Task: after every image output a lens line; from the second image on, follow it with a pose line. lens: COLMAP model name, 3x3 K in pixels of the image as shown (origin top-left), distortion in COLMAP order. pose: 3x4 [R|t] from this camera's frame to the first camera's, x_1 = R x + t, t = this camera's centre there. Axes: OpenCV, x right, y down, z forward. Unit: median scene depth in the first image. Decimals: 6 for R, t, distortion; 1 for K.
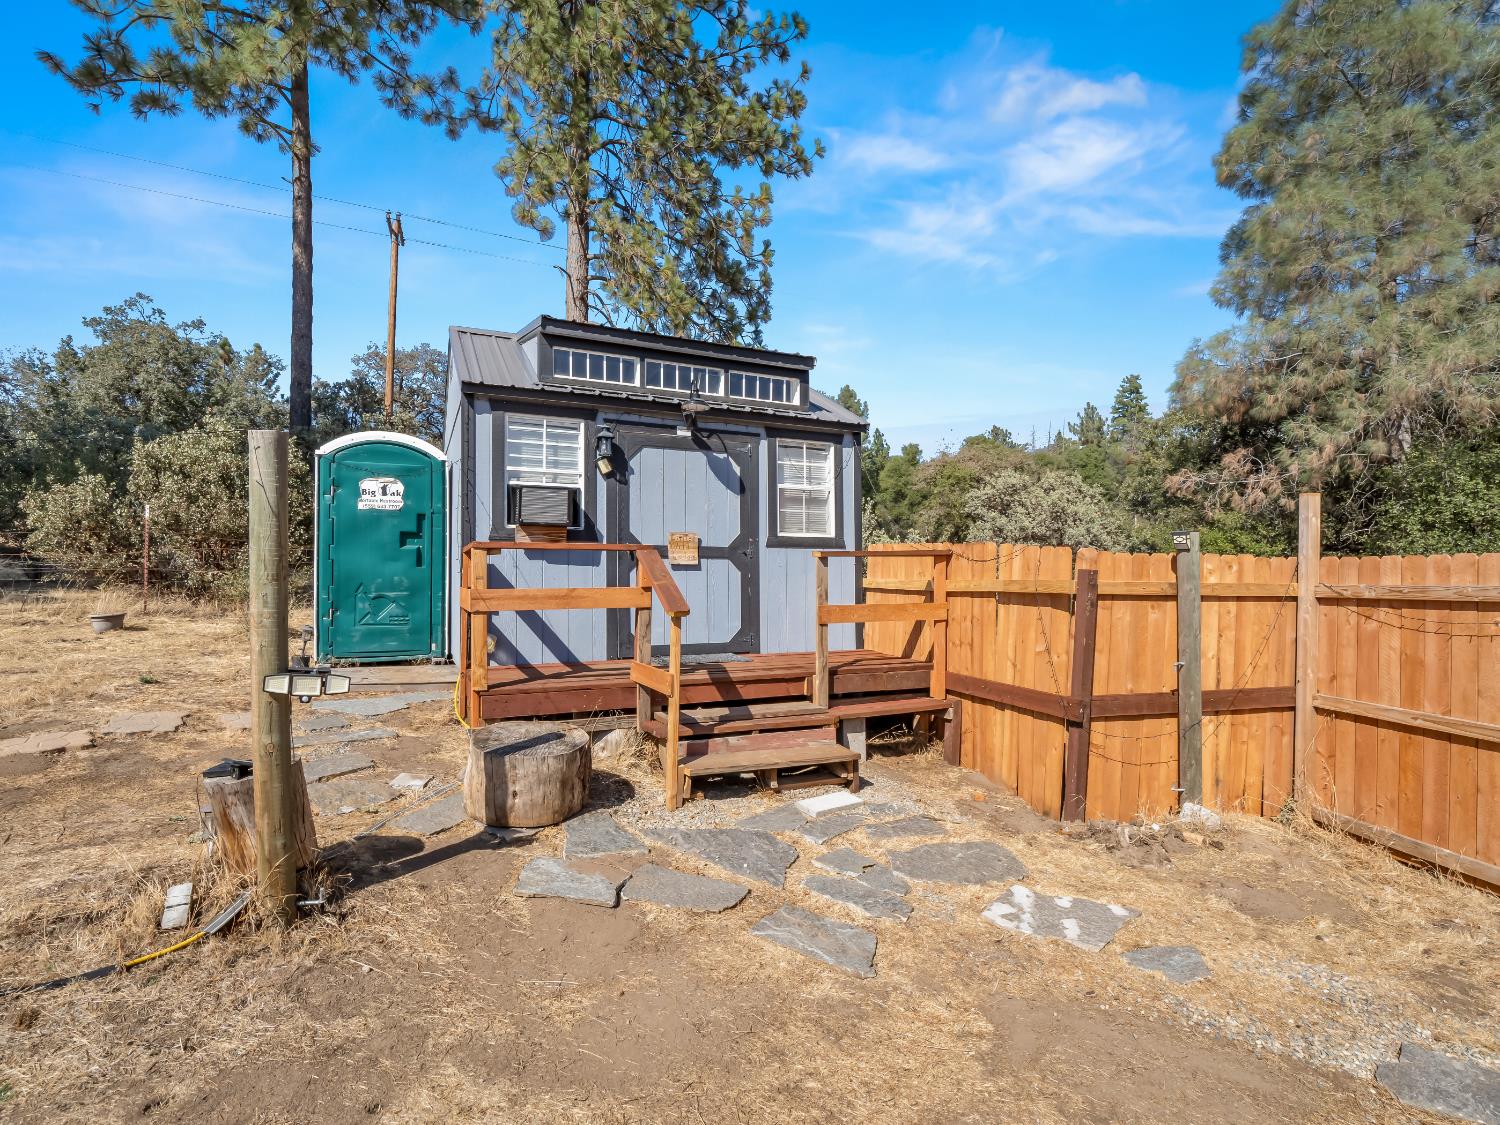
lens RADIAL K [[723.2, 0, 746.5], [0, 723.2, 566.0], [0, 0, 1]] dist [-0.020488, -0.000031]
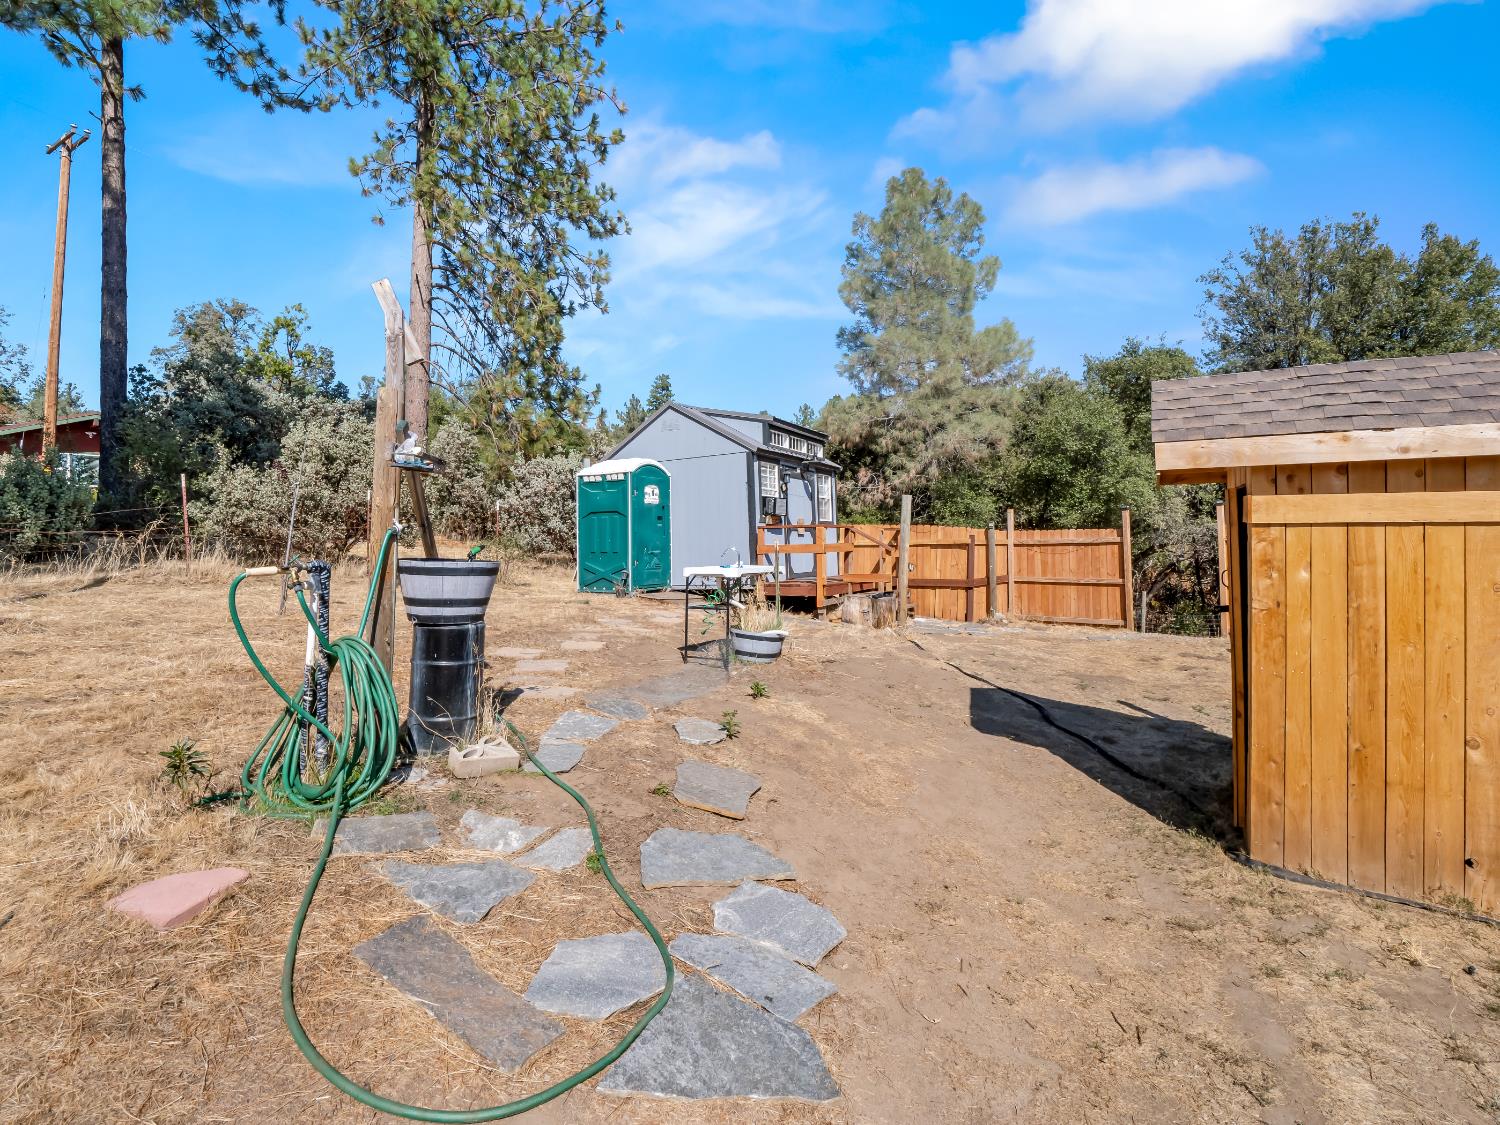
lens RADIAL K [[733.5, 0, 704.8], [0, 733.5, 549.1], [0, 0, 1]] dist [-0.019177, 0.000011]
pose [[0.821049, -0.016160, 0.570629, -1.390580], [0.006261, 0.999794, 0.019305, -0.001620], [-0.570824, -0.012278, 0.820981, -0.529989]]
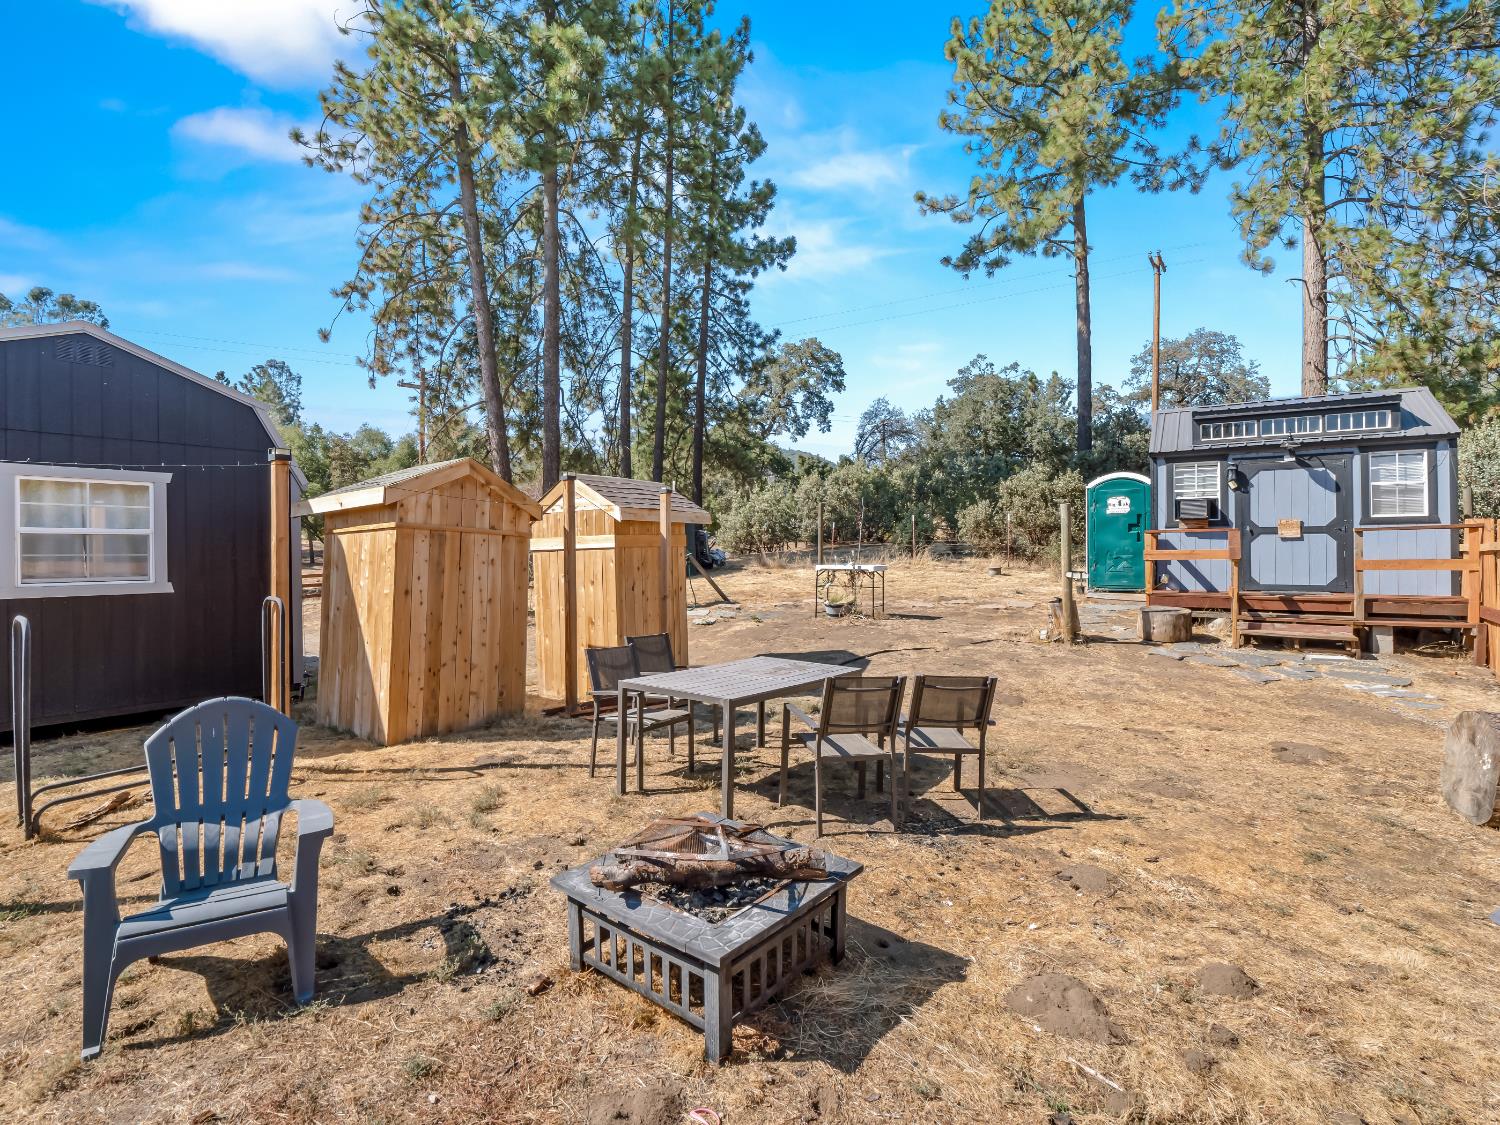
lens RADIAL K [[723.2, 0, 746.5], [0, 723.2, 566.0], [0, 0, 1]] dist [-0.020488, -0.000031]
pose [[0.536960, 0.008485, -0.843565, 0.590582], [0.015665, 0.999677, 0.020027, 0.010337], [0.843462, -0.023969, 0.536653, -0.891456]]
